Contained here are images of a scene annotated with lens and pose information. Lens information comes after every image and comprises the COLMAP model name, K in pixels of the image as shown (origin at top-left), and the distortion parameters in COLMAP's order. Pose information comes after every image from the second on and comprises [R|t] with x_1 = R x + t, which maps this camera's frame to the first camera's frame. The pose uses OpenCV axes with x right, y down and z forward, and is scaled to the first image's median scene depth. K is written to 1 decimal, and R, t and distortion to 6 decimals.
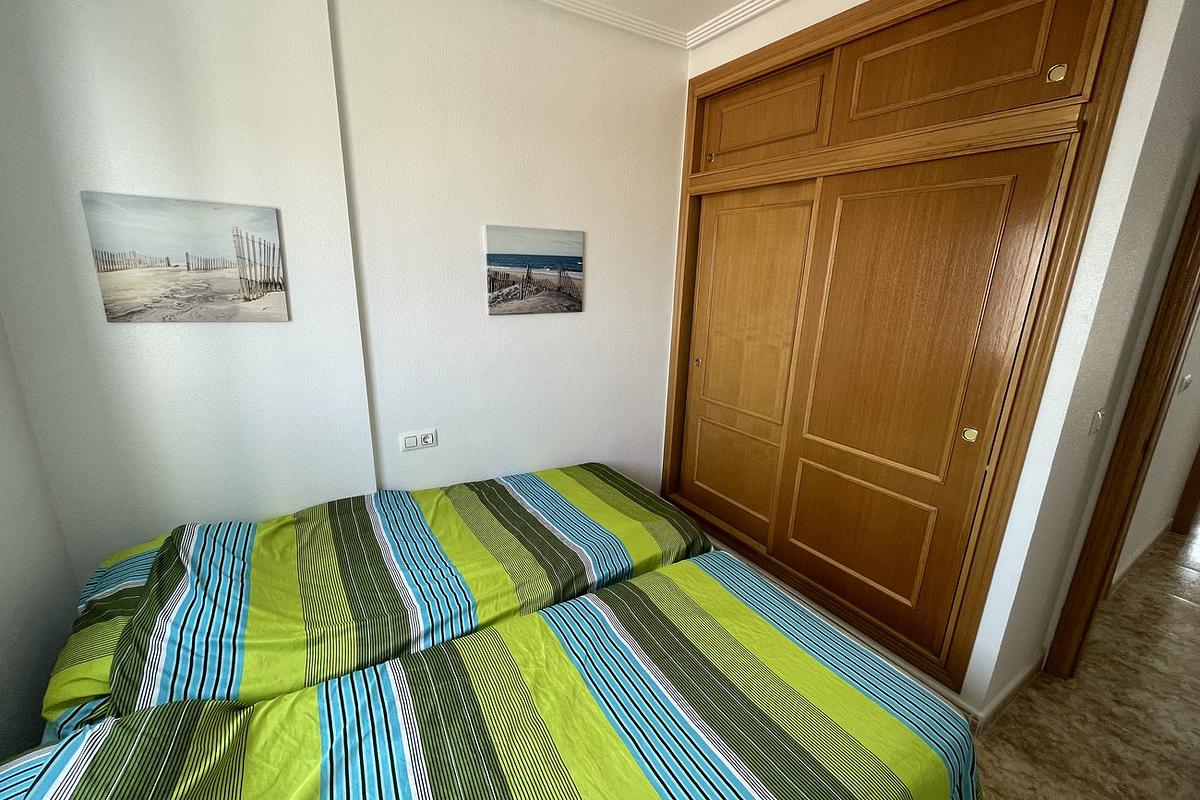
lens RADIAL K [[484.9, 0, 602.3], [0, 484.9, 396.2], [0, 0, 1]] dist [-0.000596, -0.000348]
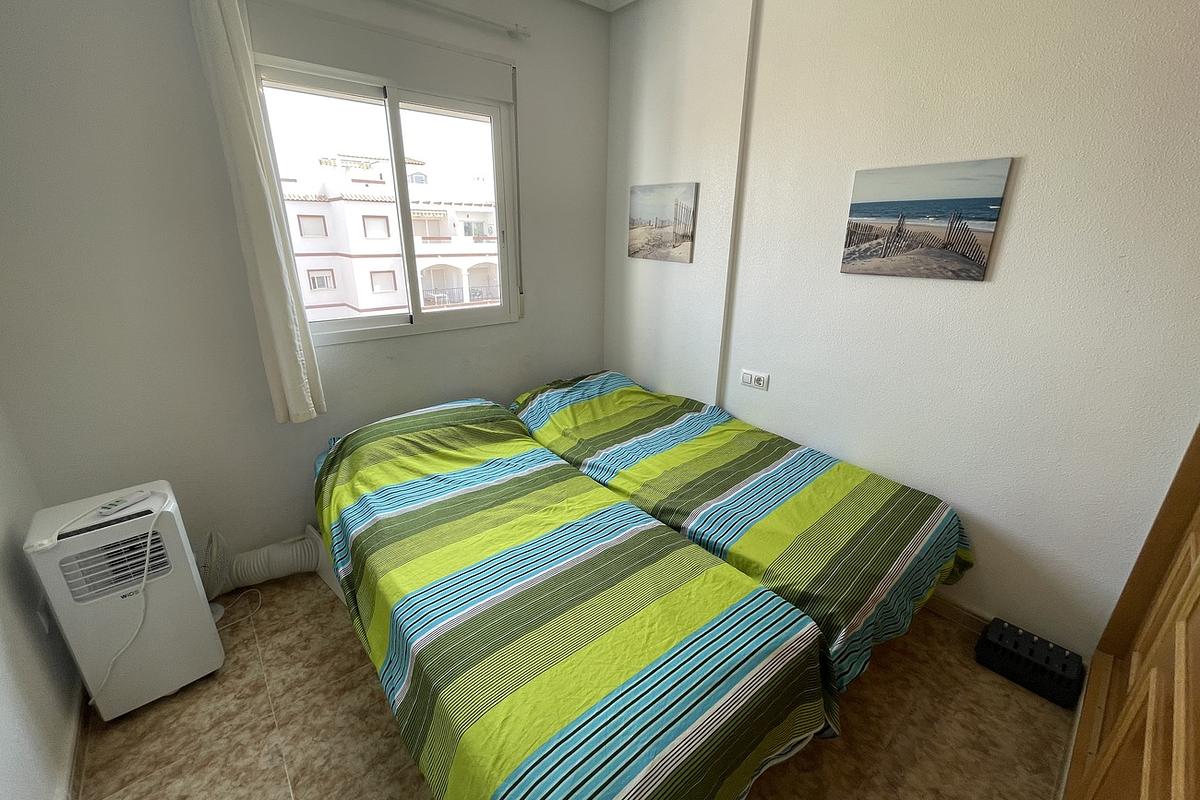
lens RADIAL K [[484.9, 0, 603.1], [0, 484.9, 399.8], [0, 0, 1]] dist [-0.000596, -0.000348]
pose [[0.149027, 0.303247, -0.941186, 0.655289], [-0.250392, 0.932367, 0.260759, -0.072286], [0.956606, 0.196806, 0.214879, 0.434382]]
